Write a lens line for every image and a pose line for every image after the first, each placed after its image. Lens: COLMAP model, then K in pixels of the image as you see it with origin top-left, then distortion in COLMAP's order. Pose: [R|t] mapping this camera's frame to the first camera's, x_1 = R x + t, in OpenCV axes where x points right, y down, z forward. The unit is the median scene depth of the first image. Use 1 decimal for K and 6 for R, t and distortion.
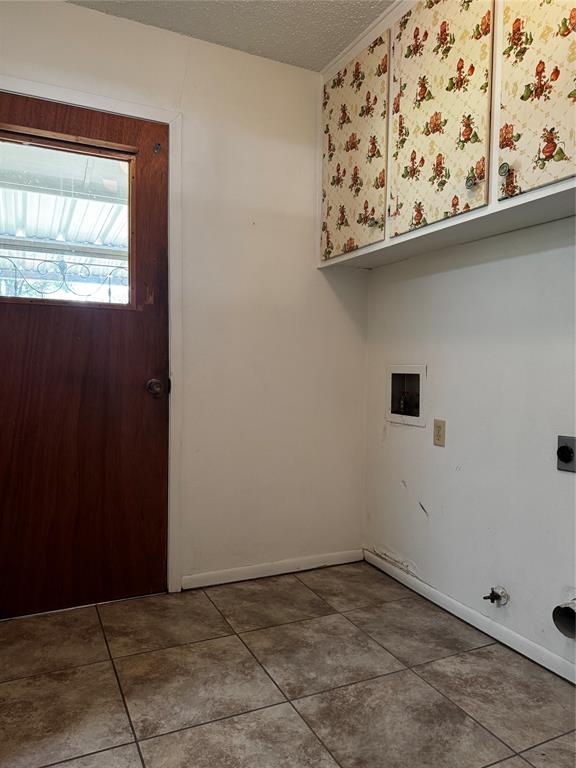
lens RADIAL K [[542.4, 0, 285.4], [0, 542.4, 387.8], [0, 0, 1]] dist [0.060475, -0.073857]
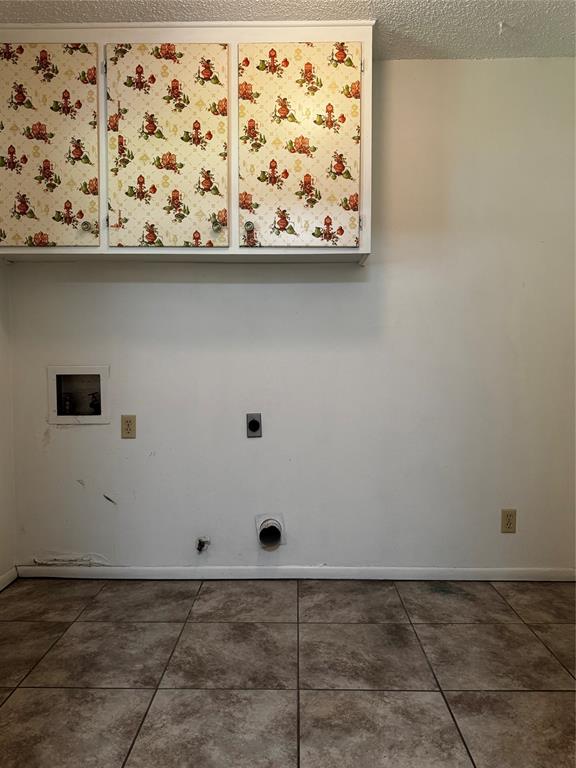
lens RADIAL K [[542.4, 0, 282.1], [0, 542.4, 389.3], [0, 0, 1]] dist [0.060475, -0.073857]
pose [[0.457884, -0.058778, 0.887067, -0.659586], [0.044721, 0.998072, 0.043050, -0.032839], [-0.887887, 0.019958, 0.459629, 0.242404]]
